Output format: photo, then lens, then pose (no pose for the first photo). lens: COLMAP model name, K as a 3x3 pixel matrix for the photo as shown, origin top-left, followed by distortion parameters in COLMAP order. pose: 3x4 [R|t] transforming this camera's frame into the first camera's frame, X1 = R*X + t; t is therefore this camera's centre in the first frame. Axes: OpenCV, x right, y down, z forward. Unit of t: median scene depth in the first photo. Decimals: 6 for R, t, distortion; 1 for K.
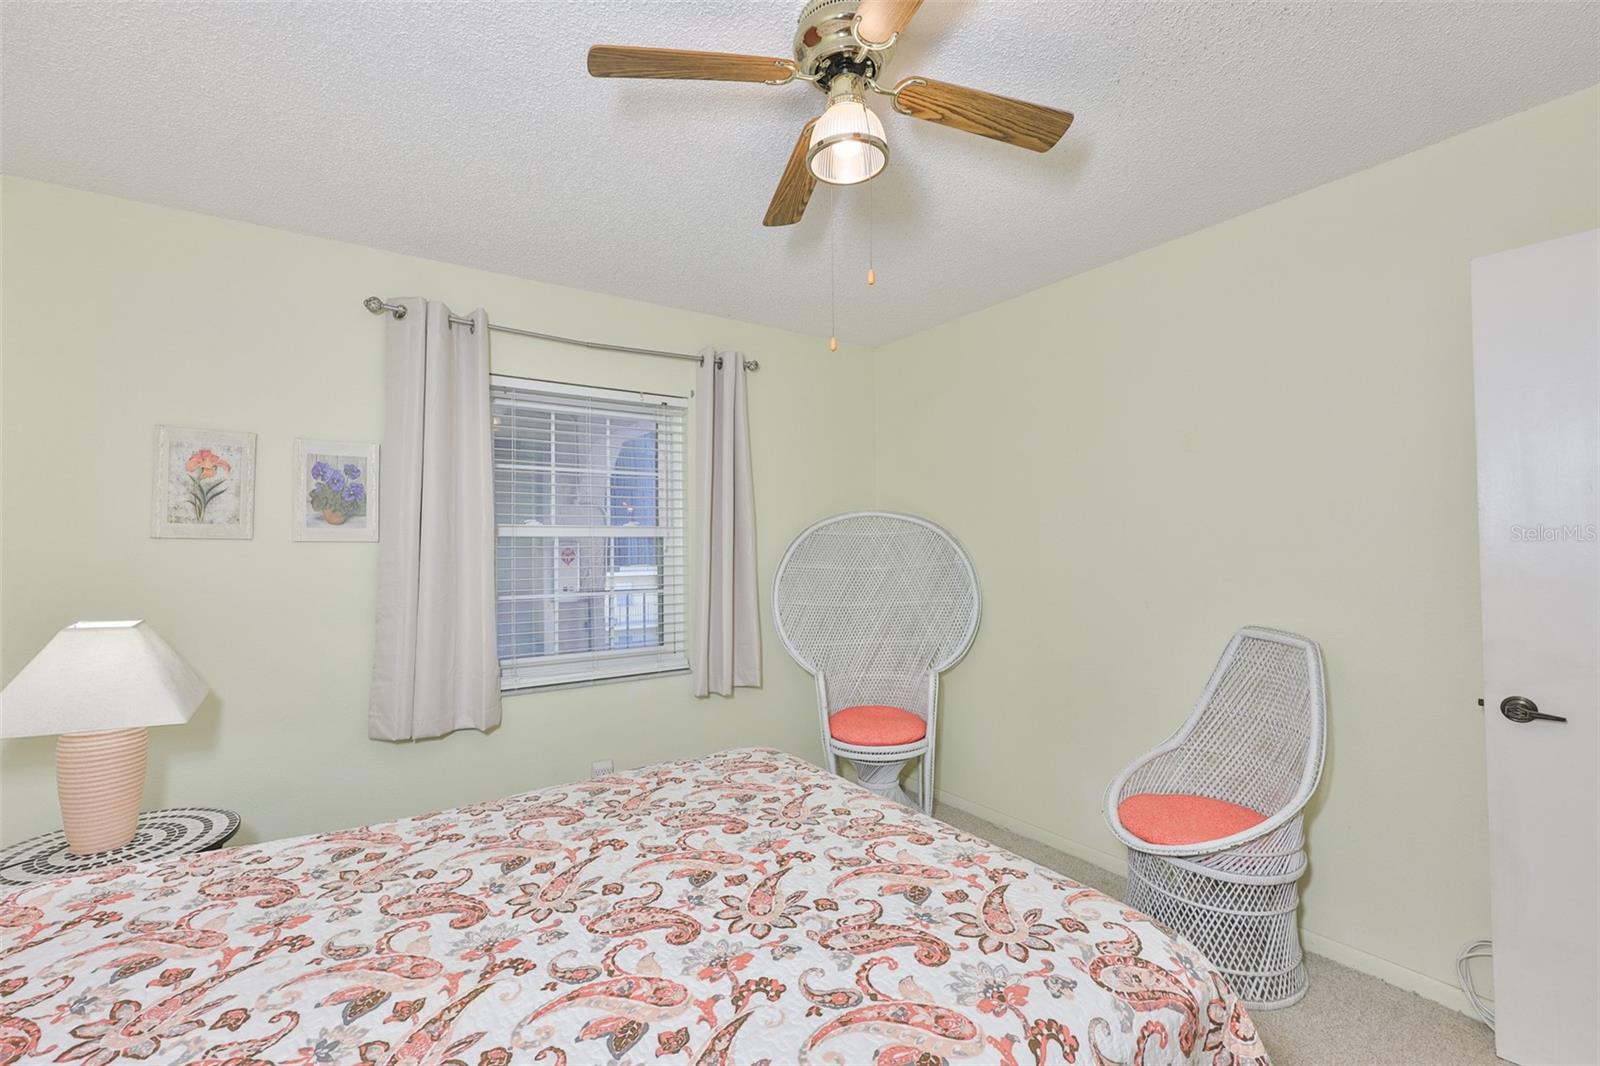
lens RADIAL K [[663.9, 0, 806.5], [0, 663.9, 552.1], [0, 0, 1]] dist [-0.001087, 0.000101]
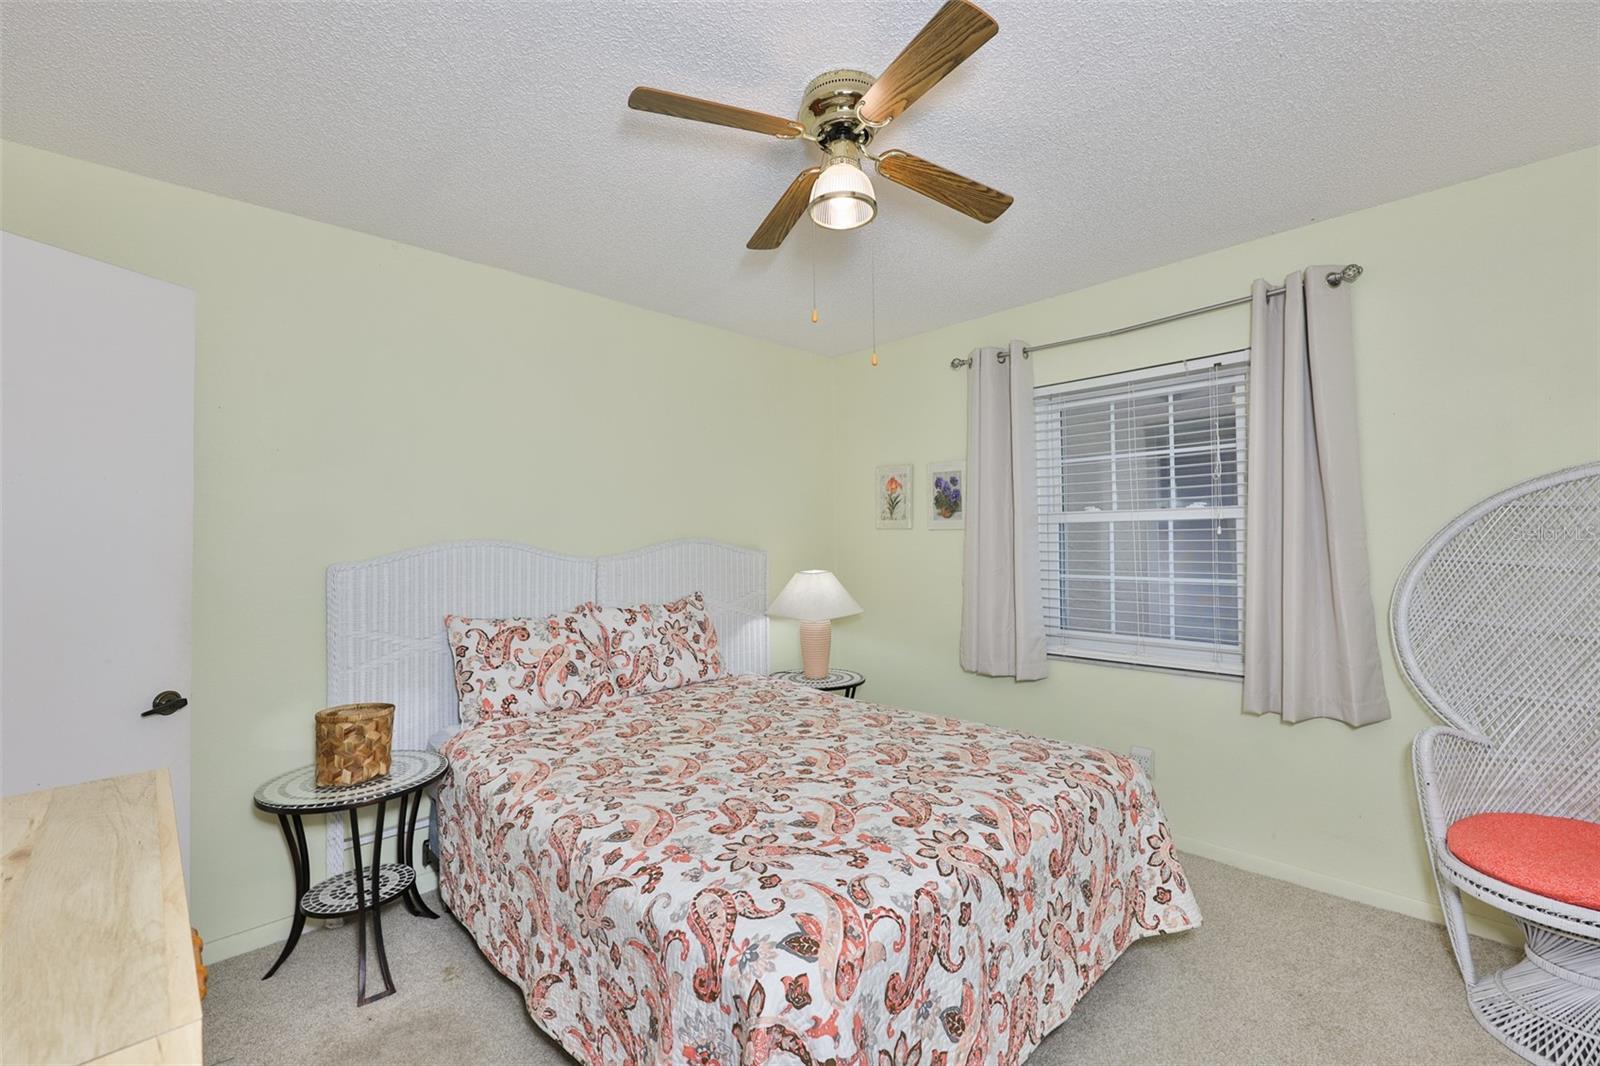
lens RADIAL K [[663.9, 0, 806.5], [0, 663.9, 552.1], [0, 0, 1]] dist [-0.001087, 0.000101]
pose [[0.193524, 0.027925, -0.980698, 0.765818], [0.005816, 0.999545, 0.029610, -0.011685], [0.981078, -0.011434, 0.193273, 0.437885]]
